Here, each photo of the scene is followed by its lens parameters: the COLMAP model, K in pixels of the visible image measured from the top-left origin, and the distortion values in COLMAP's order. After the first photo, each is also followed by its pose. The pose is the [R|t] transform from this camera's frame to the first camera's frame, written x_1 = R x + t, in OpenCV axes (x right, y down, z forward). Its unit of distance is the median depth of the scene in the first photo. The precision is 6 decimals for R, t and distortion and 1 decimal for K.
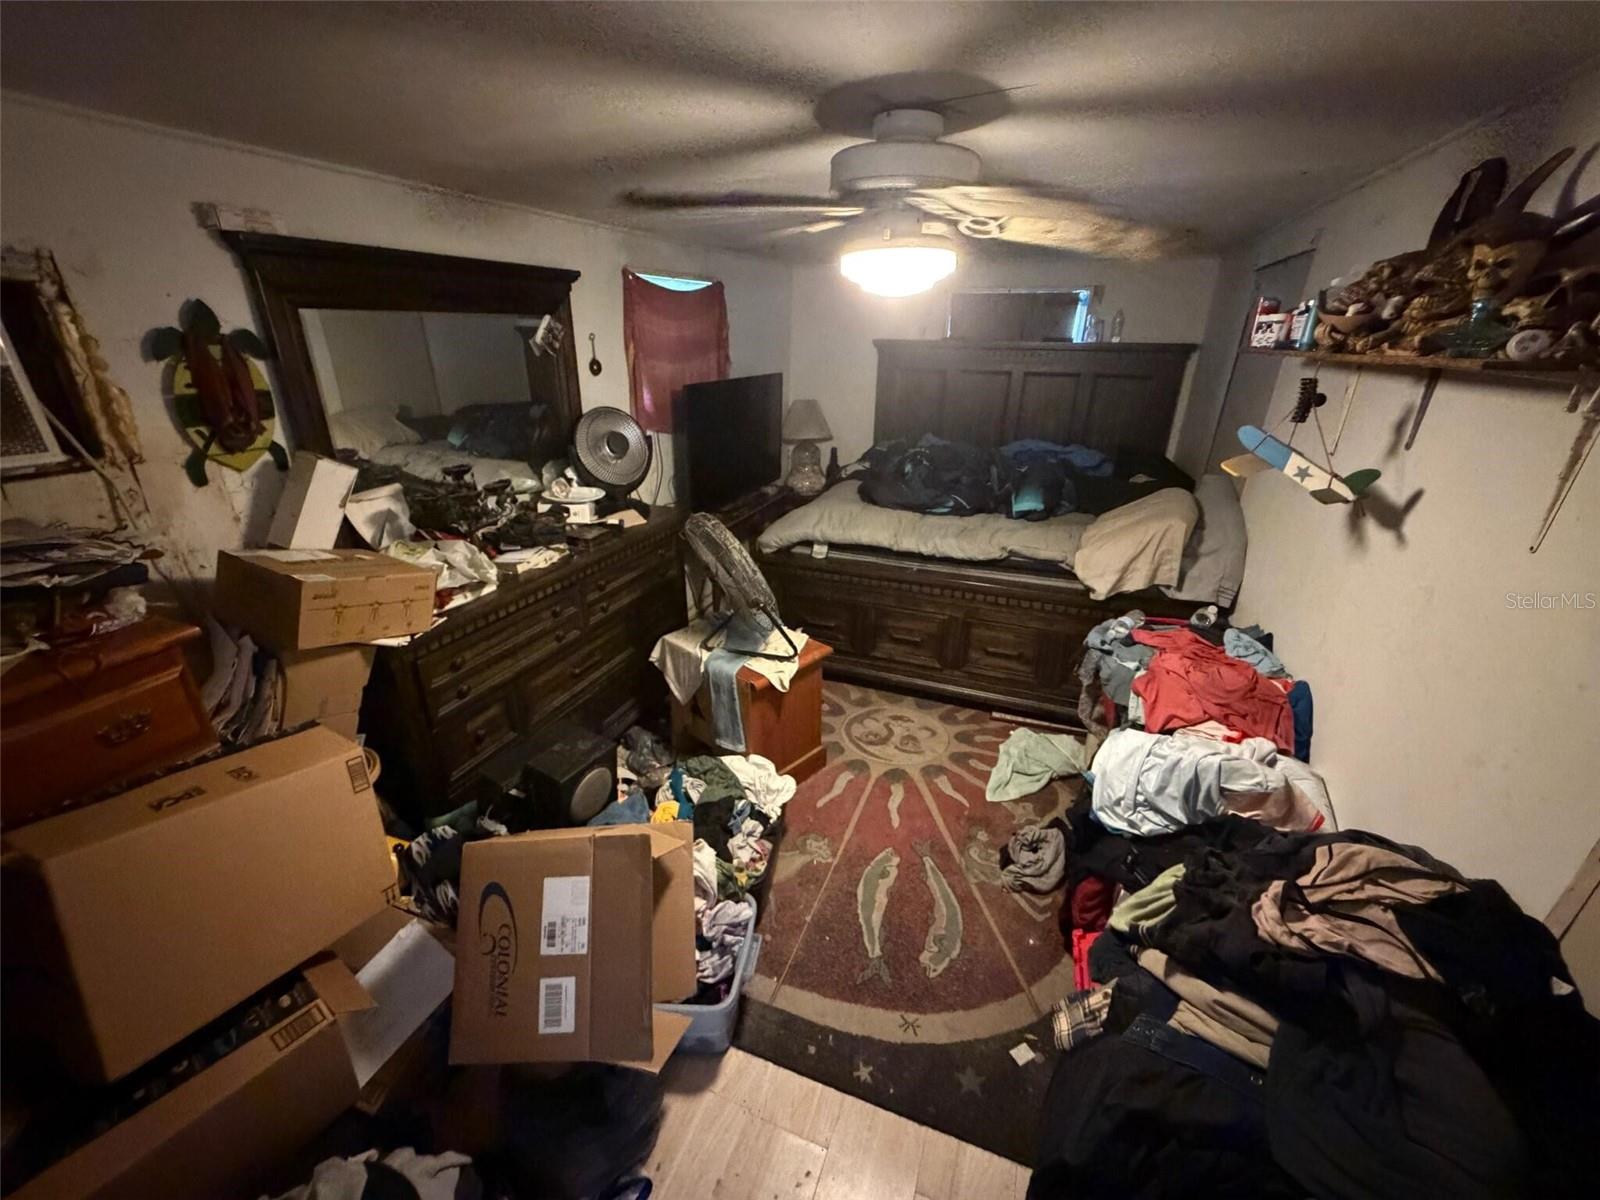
lens RADIAL K [[642.5, 0, 802.7], [0, 642.5, 604.5], [0, 0, 1]] dist [-0.000256, 0.000498]
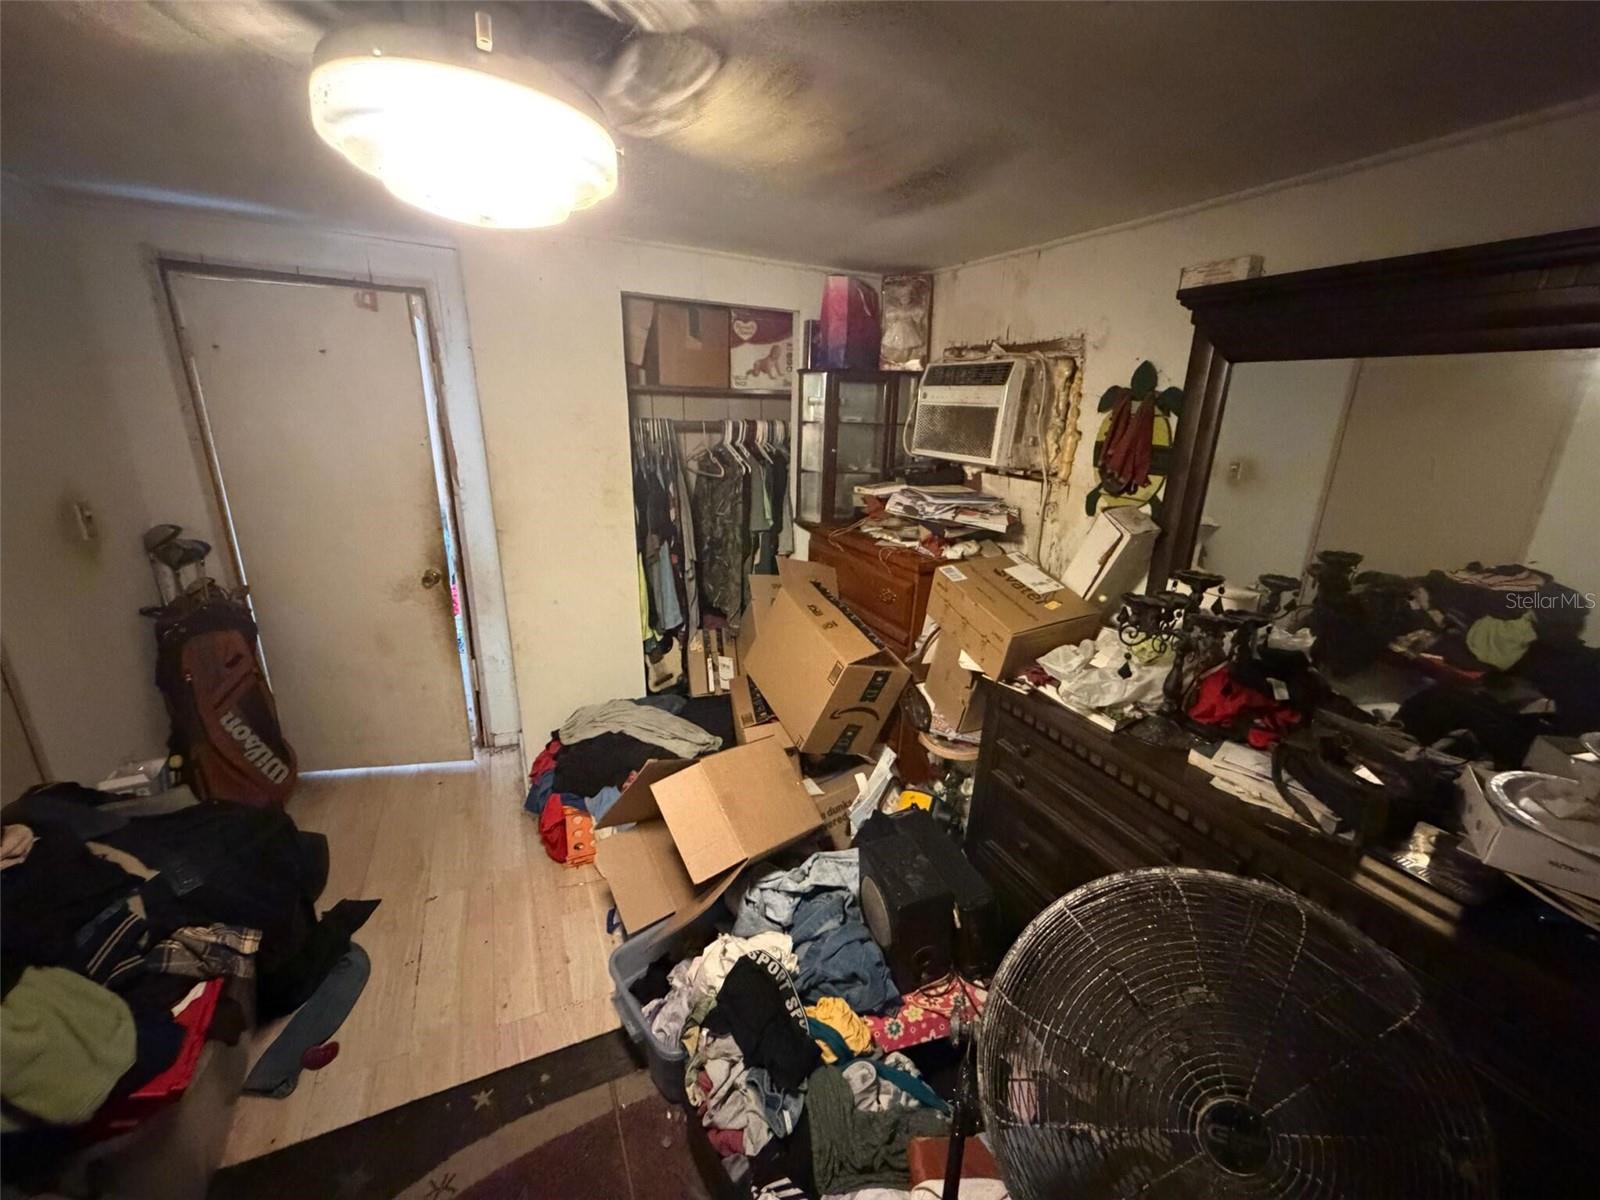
lens RADIAL K [[642.5, 0, 800.9], [0, 642.5, 603.2], [0, 0, 1]] dist [-0.000256, 0.000498]
pose [[-0.695585, 0.187441, -0.693561, 0.288591], [-0.309492, 0.793024, 0.524717, -0.514560], [0.648364, 0.579637, -0.493604, 1.335336]]
